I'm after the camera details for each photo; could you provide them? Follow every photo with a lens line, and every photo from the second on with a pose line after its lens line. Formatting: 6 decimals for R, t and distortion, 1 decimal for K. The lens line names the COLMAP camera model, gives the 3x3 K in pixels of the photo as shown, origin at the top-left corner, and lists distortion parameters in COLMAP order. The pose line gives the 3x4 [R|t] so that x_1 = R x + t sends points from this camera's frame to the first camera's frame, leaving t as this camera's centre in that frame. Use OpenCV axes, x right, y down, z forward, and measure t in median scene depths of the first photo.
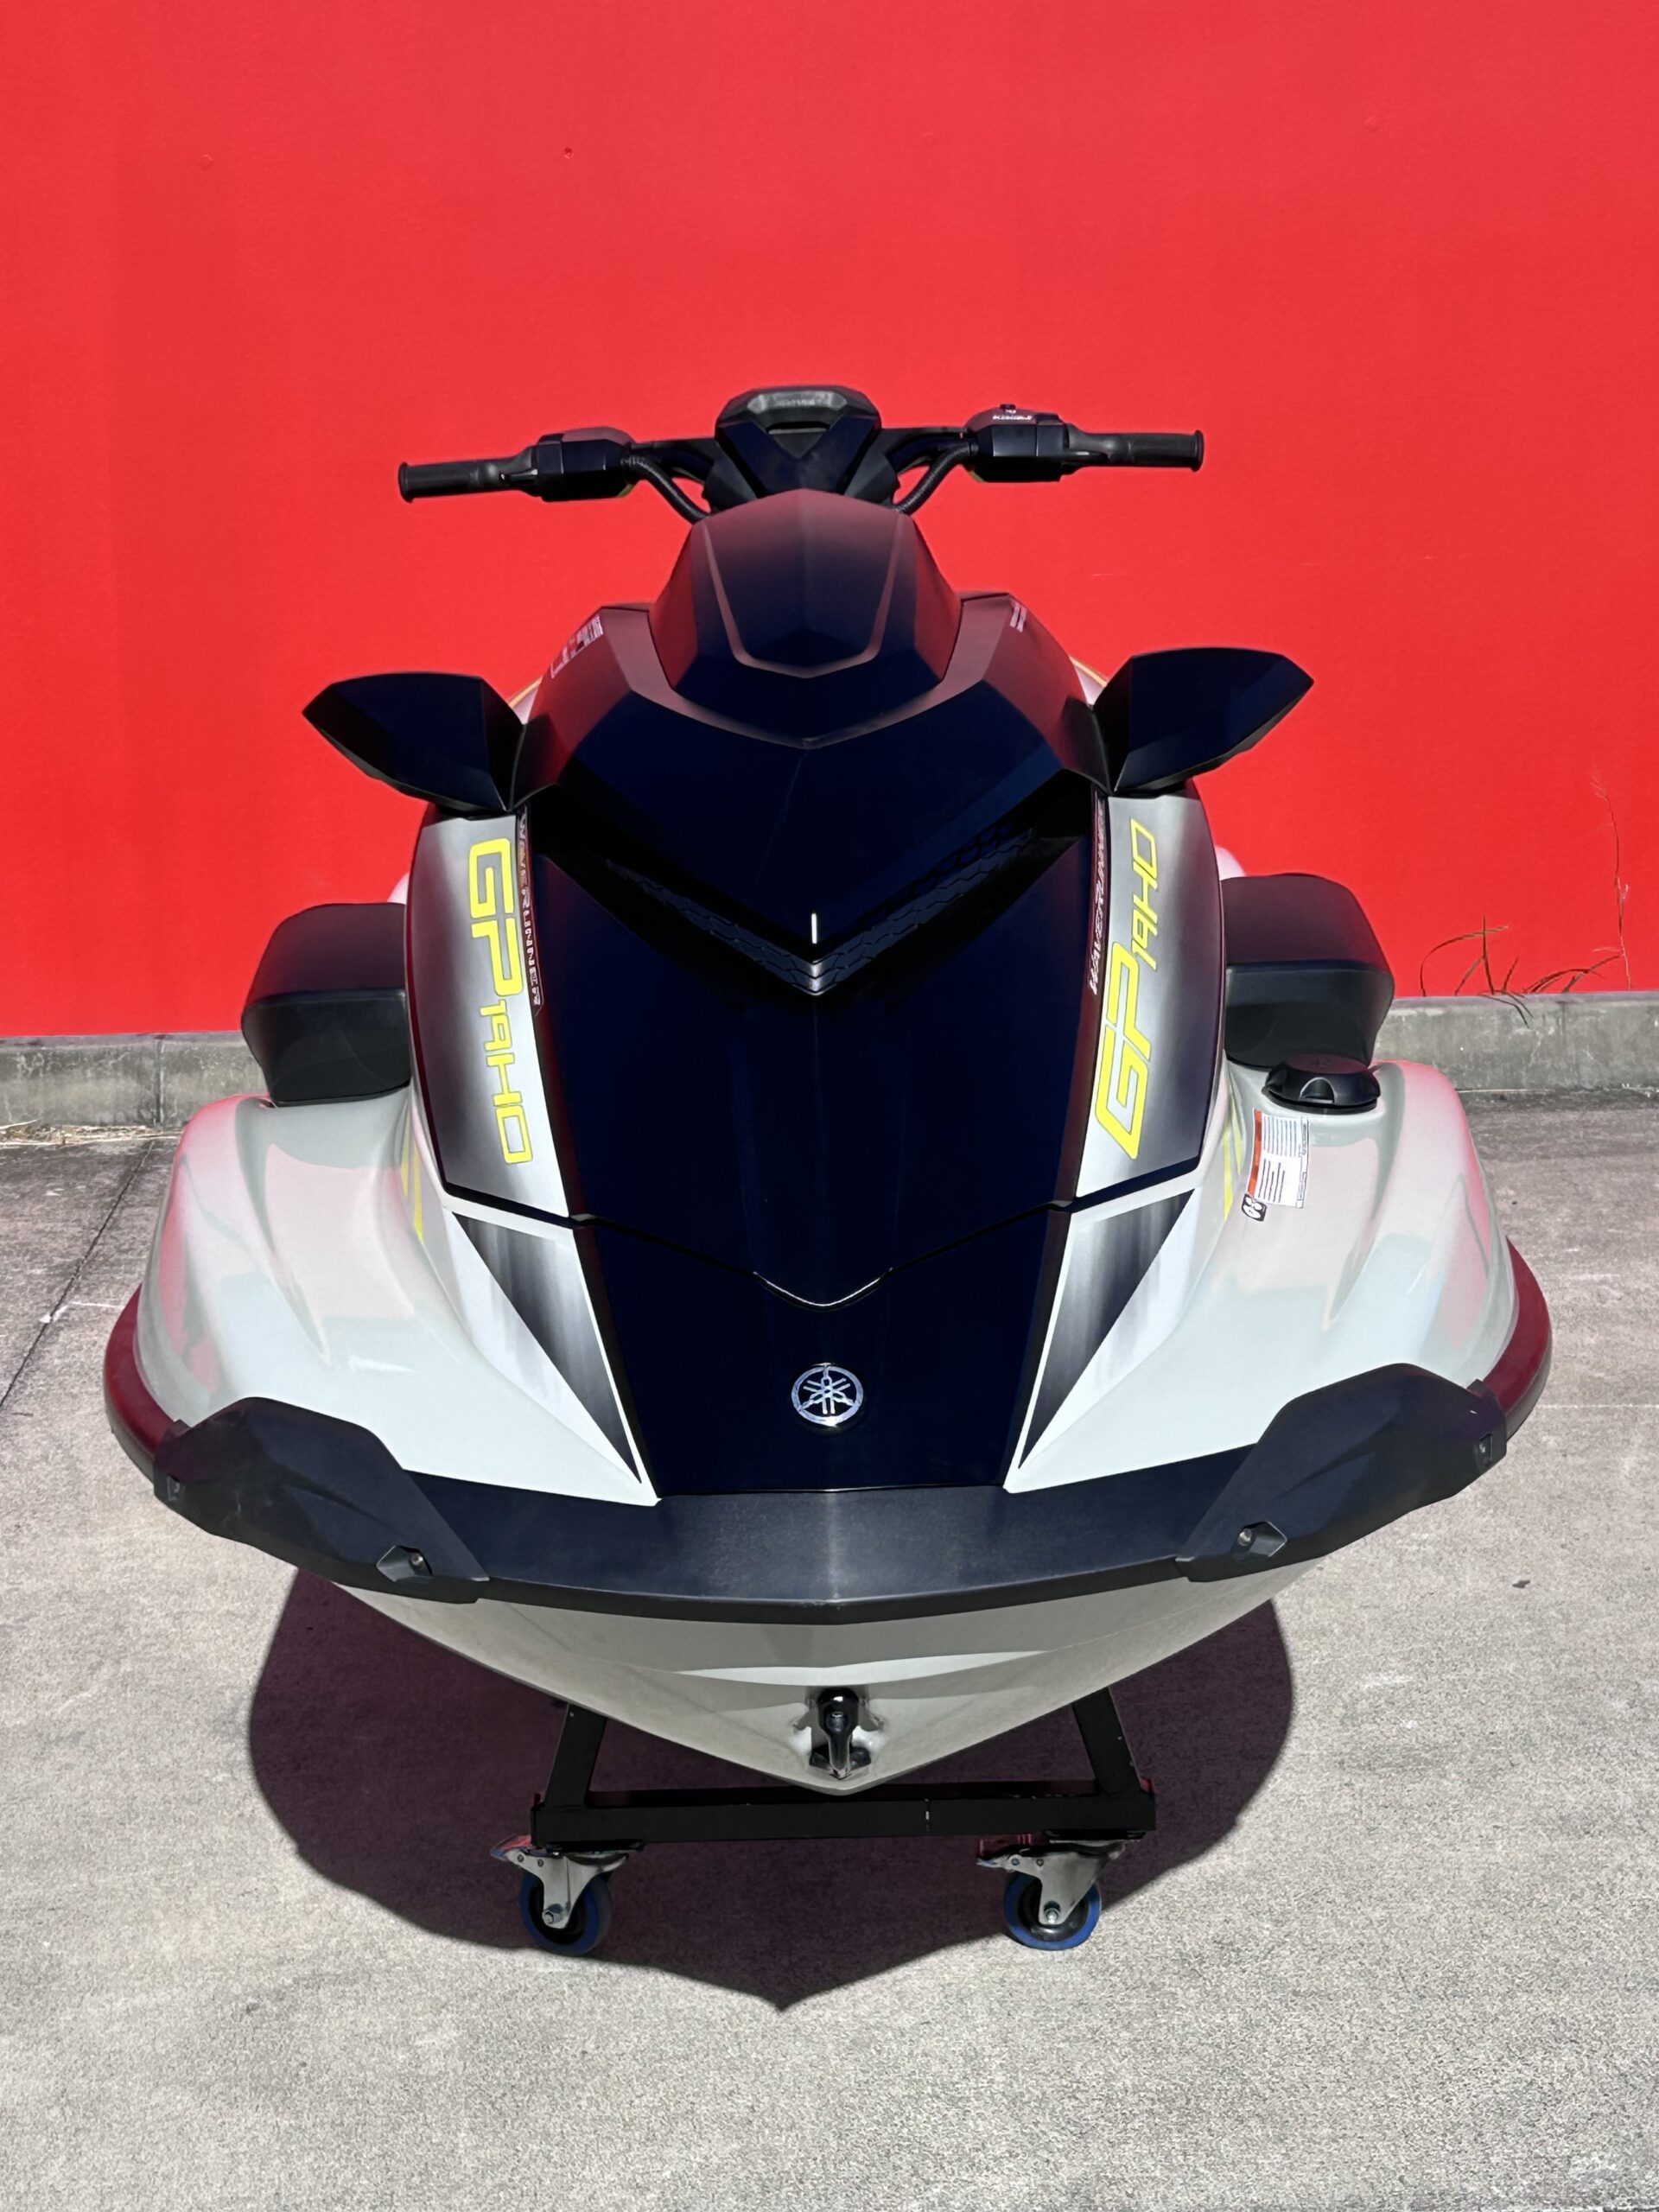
lens RADIAL K [[3905.7, 0, 827.1], [0, 3905.7, 1100.3], [0, 0, 1]] dist [0.063641, 0.000000]
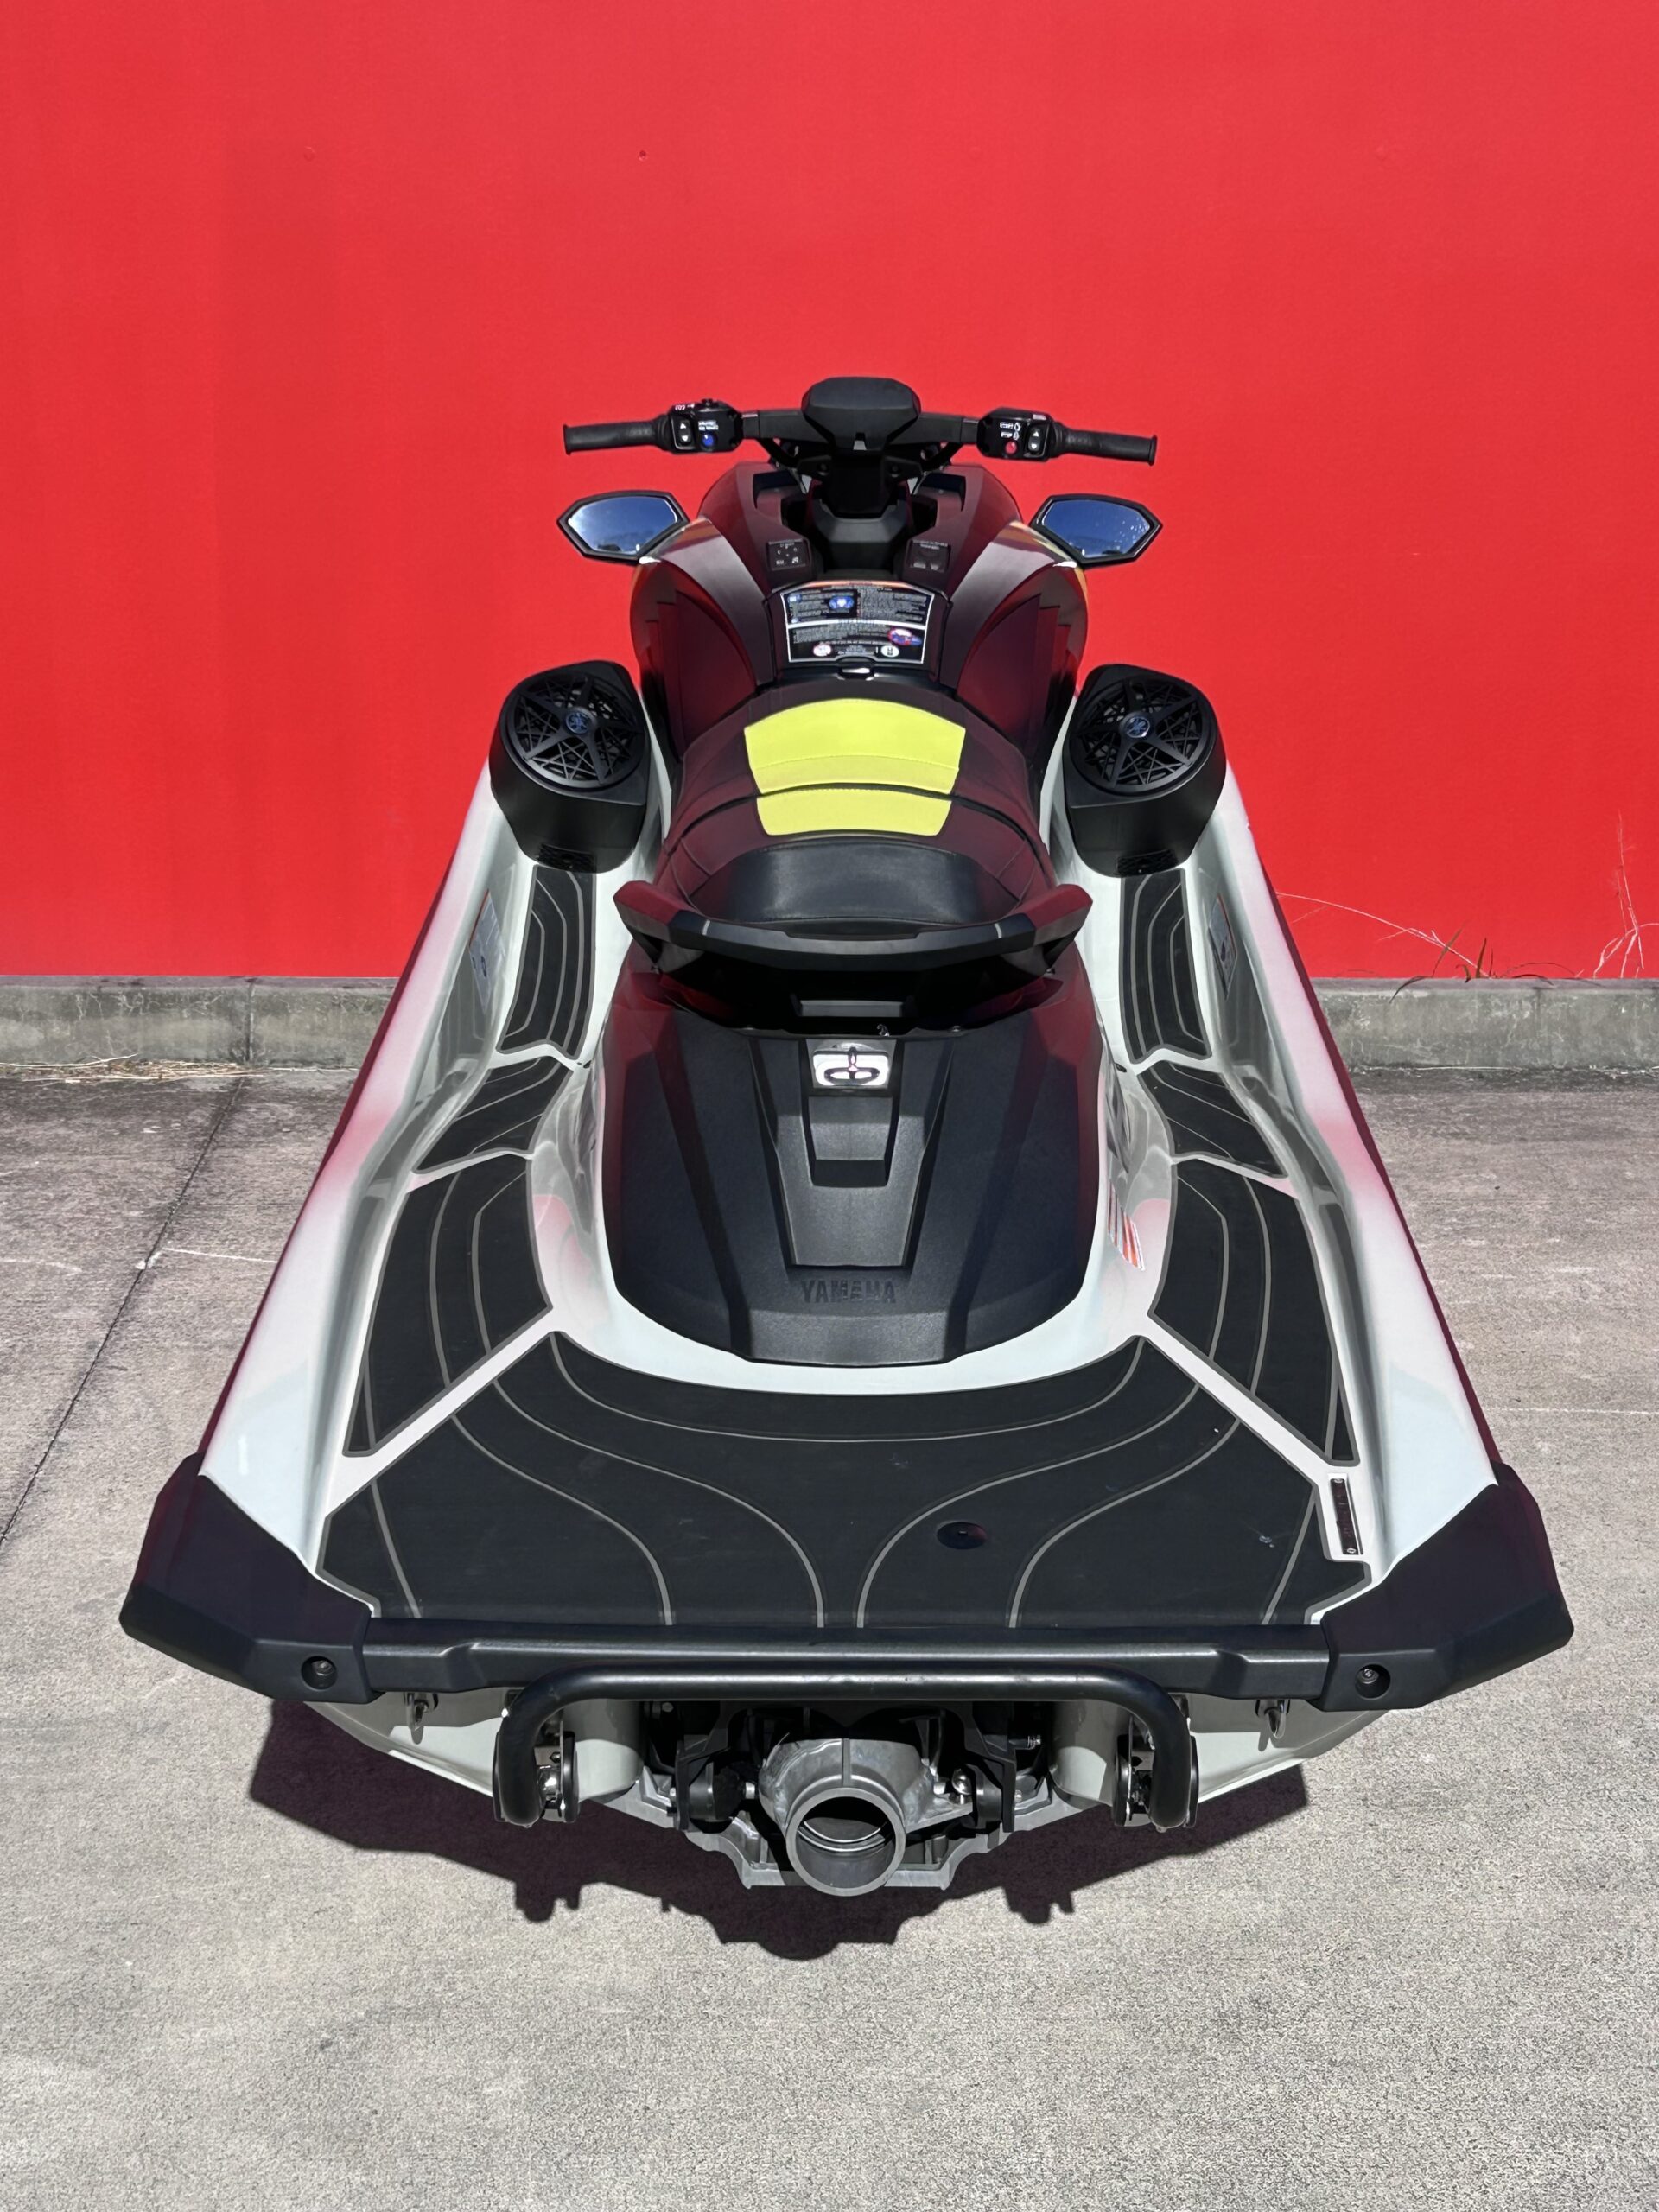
lens RADIAL K [[3350.1, 0, 833.7], [0, 3350.1, 1117.6], [0, 0, 1]] dist [0.045330, 0.000000]
pose [[0.999507, 0.030684, 0.006648, -0.022499], [-0.031005, 0.997987, 0.055317, -0.058348], [-0.004937, -0.055496, 0.998447, 0.108838]]
